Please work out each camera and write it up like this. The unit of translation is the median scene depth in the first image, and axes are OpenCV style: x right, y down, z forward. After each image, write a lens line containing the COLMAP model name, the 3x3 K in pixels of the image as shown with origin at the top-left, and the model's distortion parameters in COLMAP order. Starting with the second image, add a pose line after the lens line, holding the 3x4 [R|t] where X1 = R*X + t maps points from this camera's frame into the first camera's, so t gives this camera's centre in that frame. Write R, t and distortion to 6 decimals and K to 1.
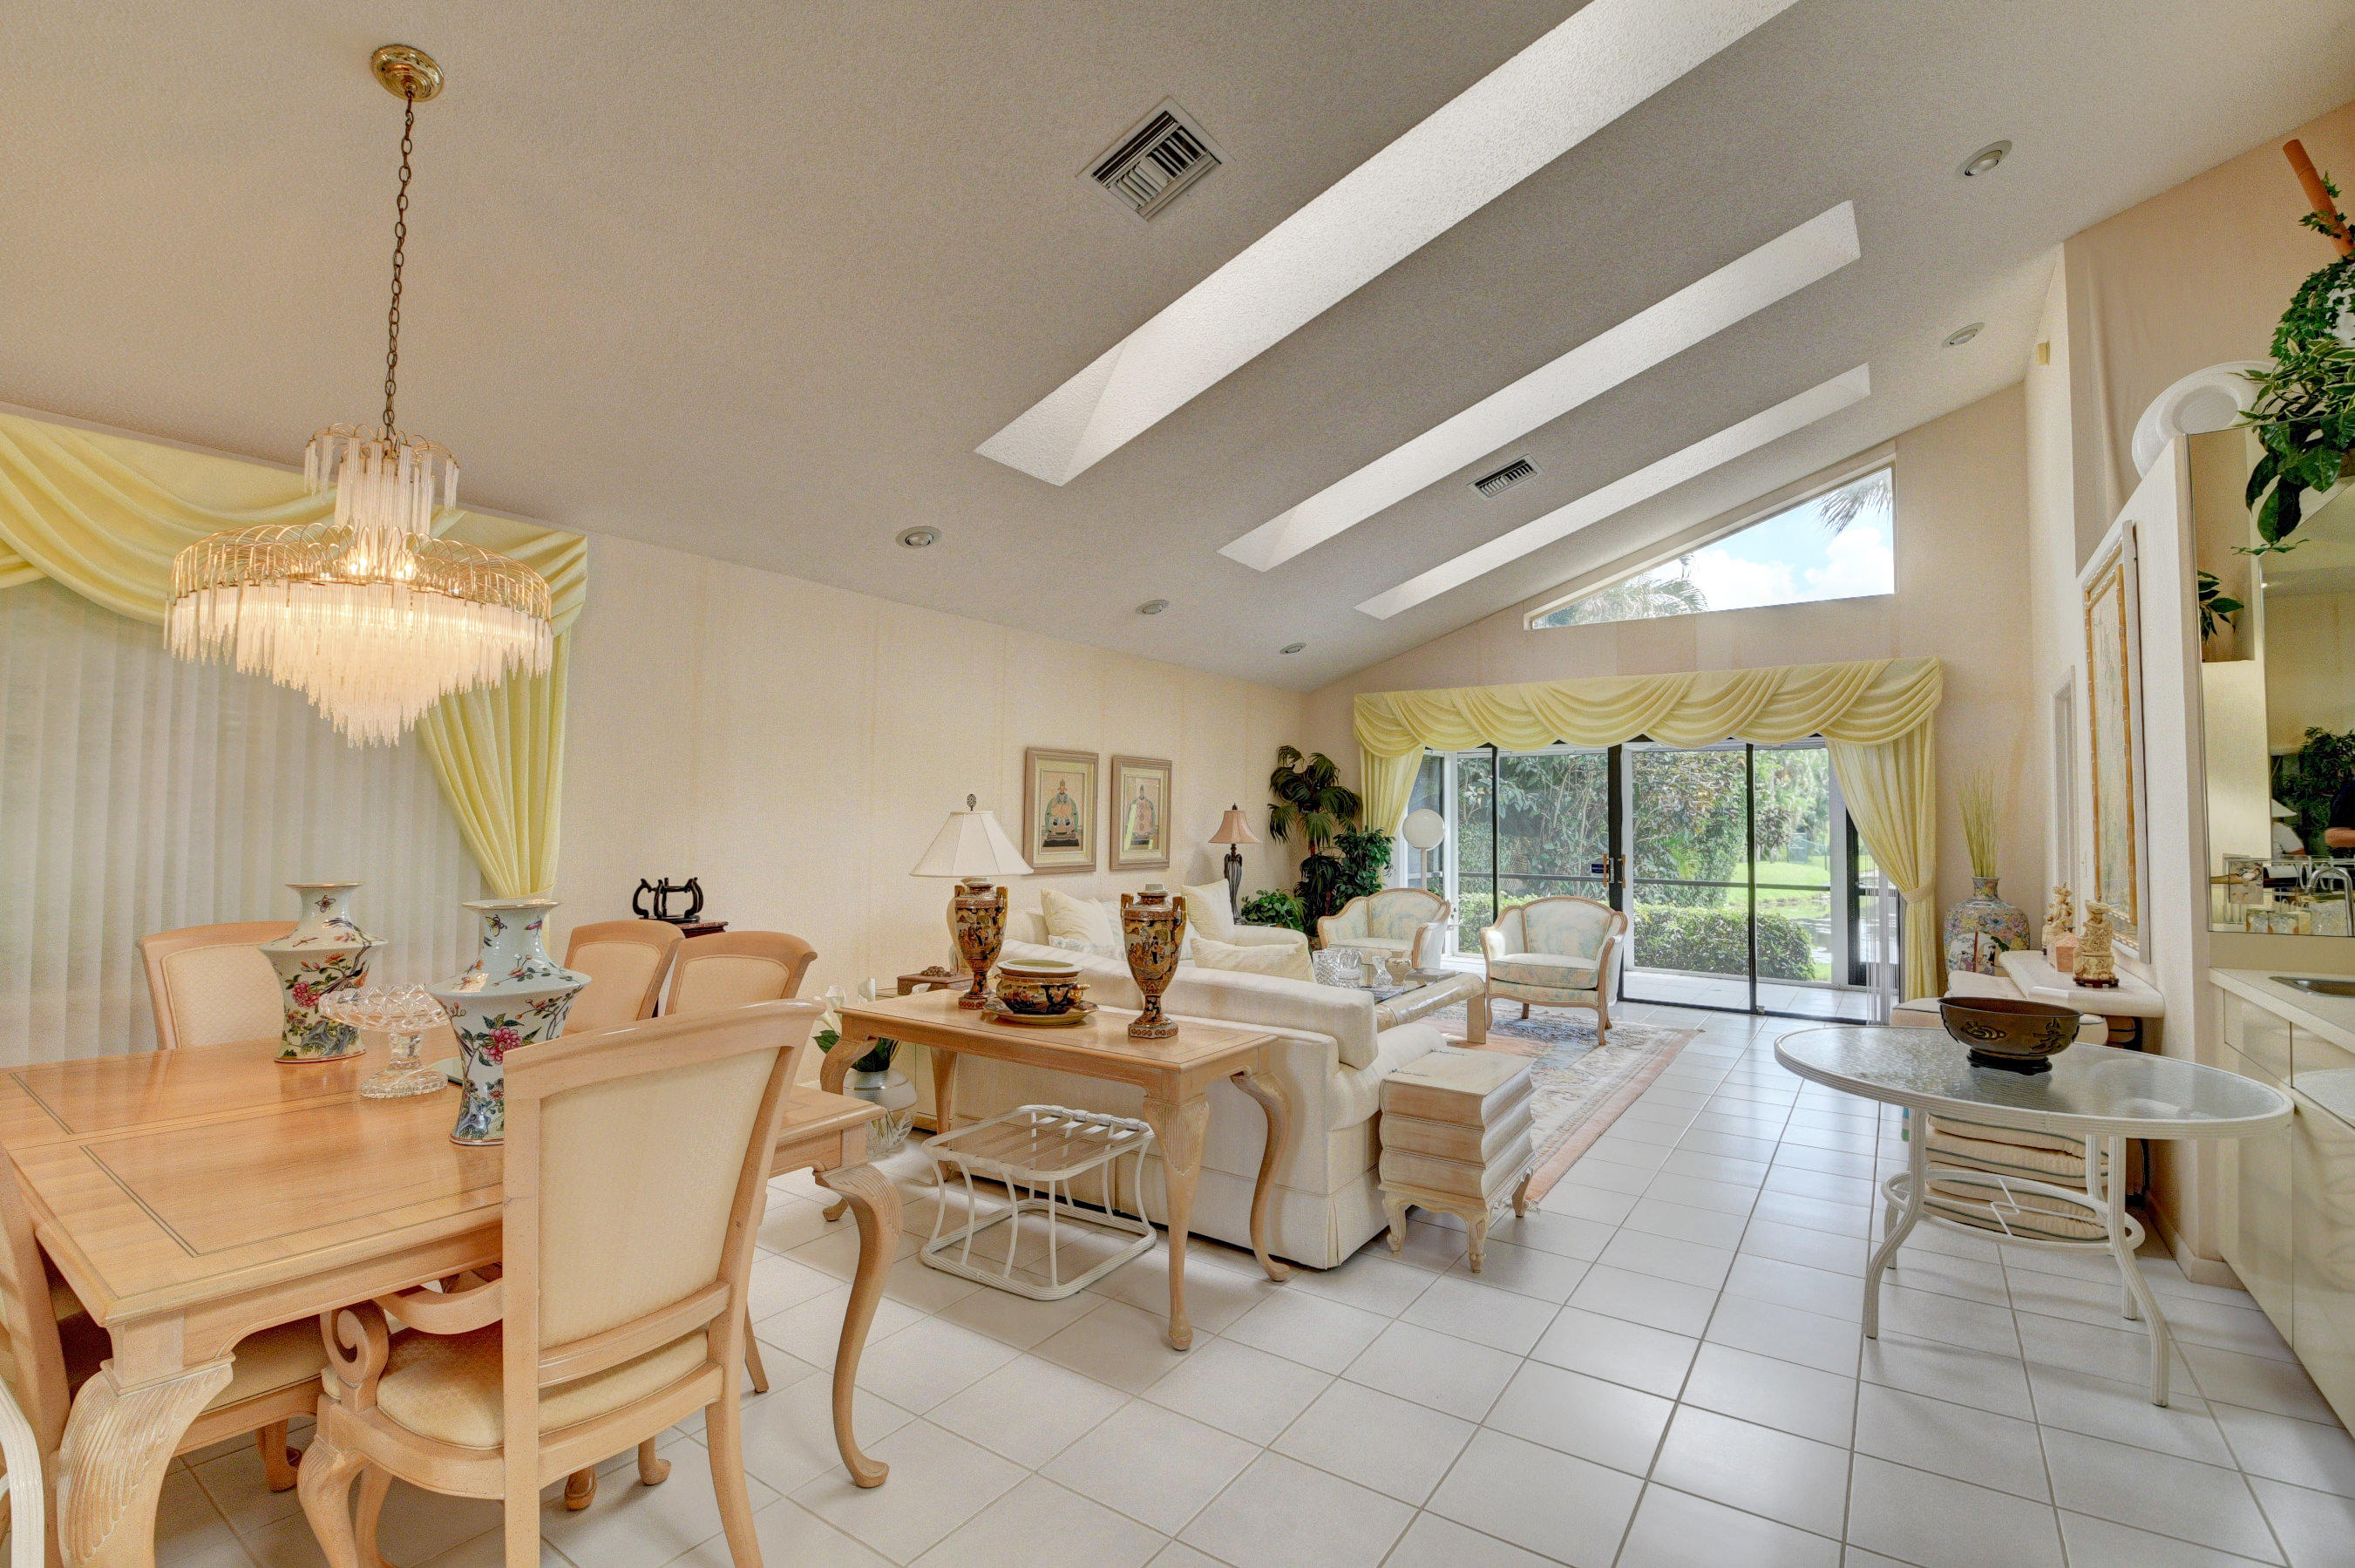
lens RADIAL K [[1045.9, 0, 1166.2], [0, 1045.9, 777.4], [0, 0, 1]] dist [0.001704, -0.016889]
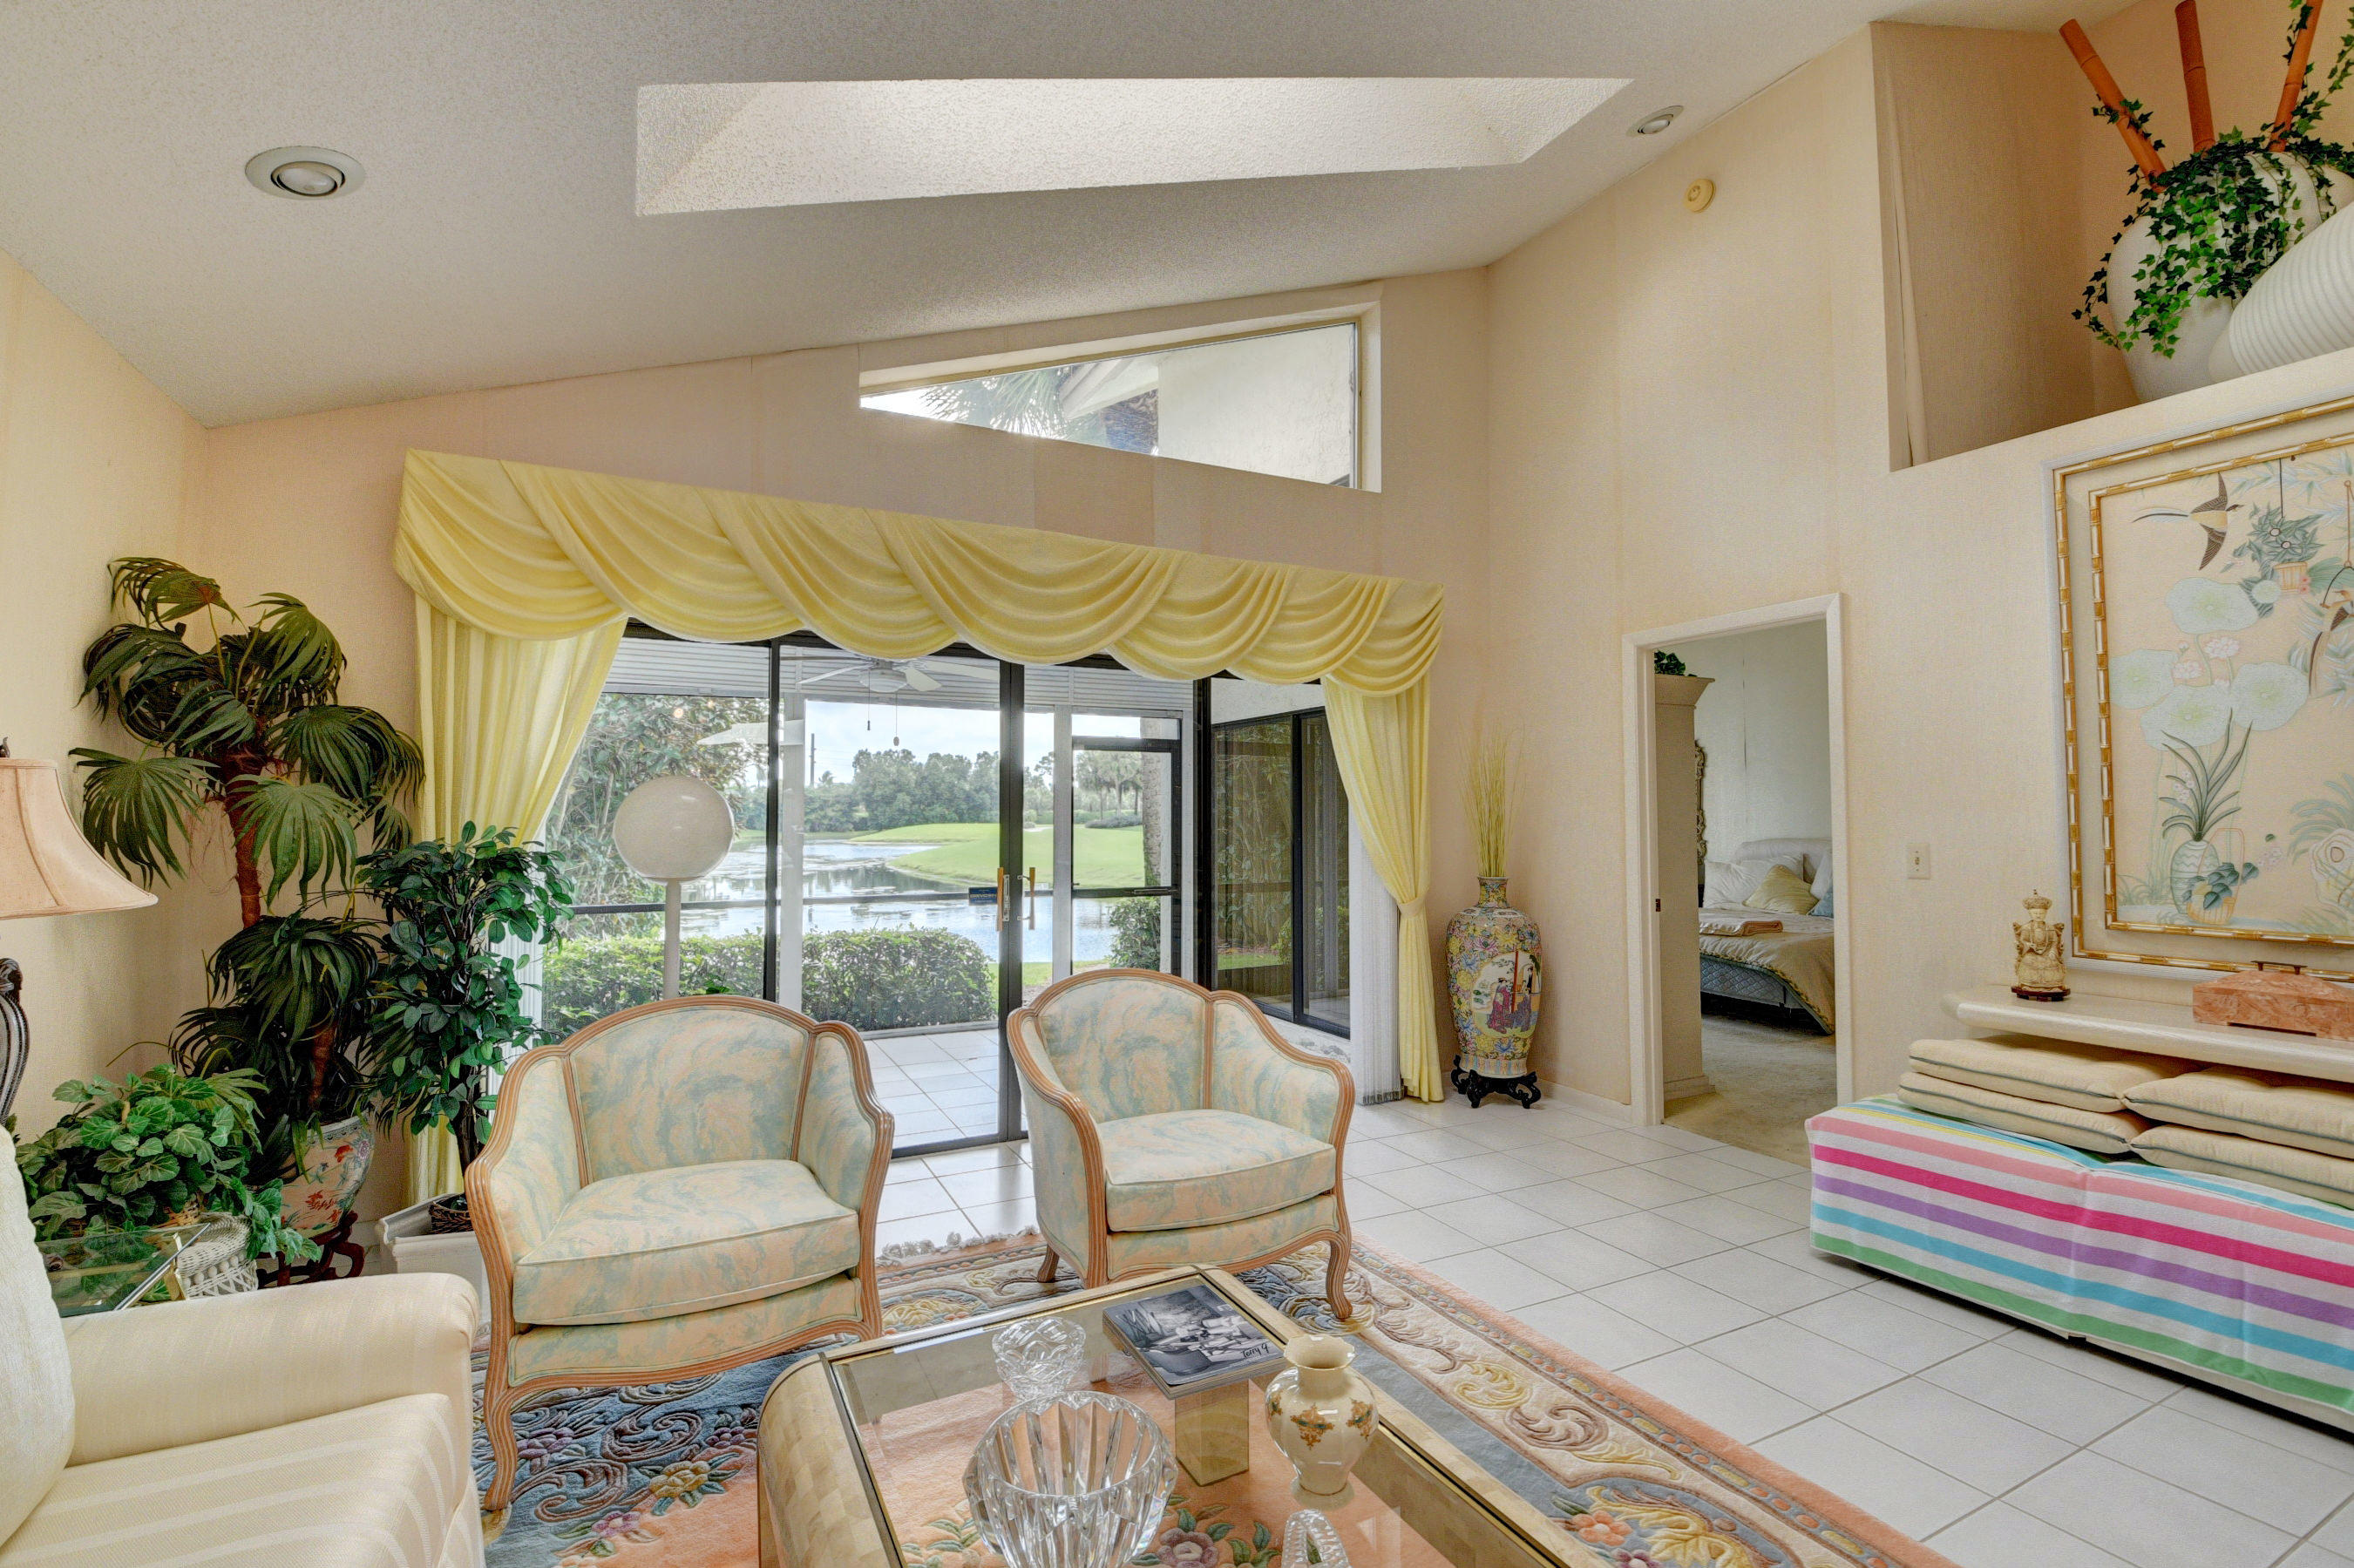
lens RADIAL K [[1065.1, 0, 1216.0], [0, 1065.1, 741.3], [0, 0, 1]] dist [-0.000577, -0.019674]
pose [[0.448737, 0.049797, 0.892275, -0.029232], [-0.034095, 0.998673, -0.038587, 0.053328], [-0.893013, -0.013107, 0.449839, 1.334729]]
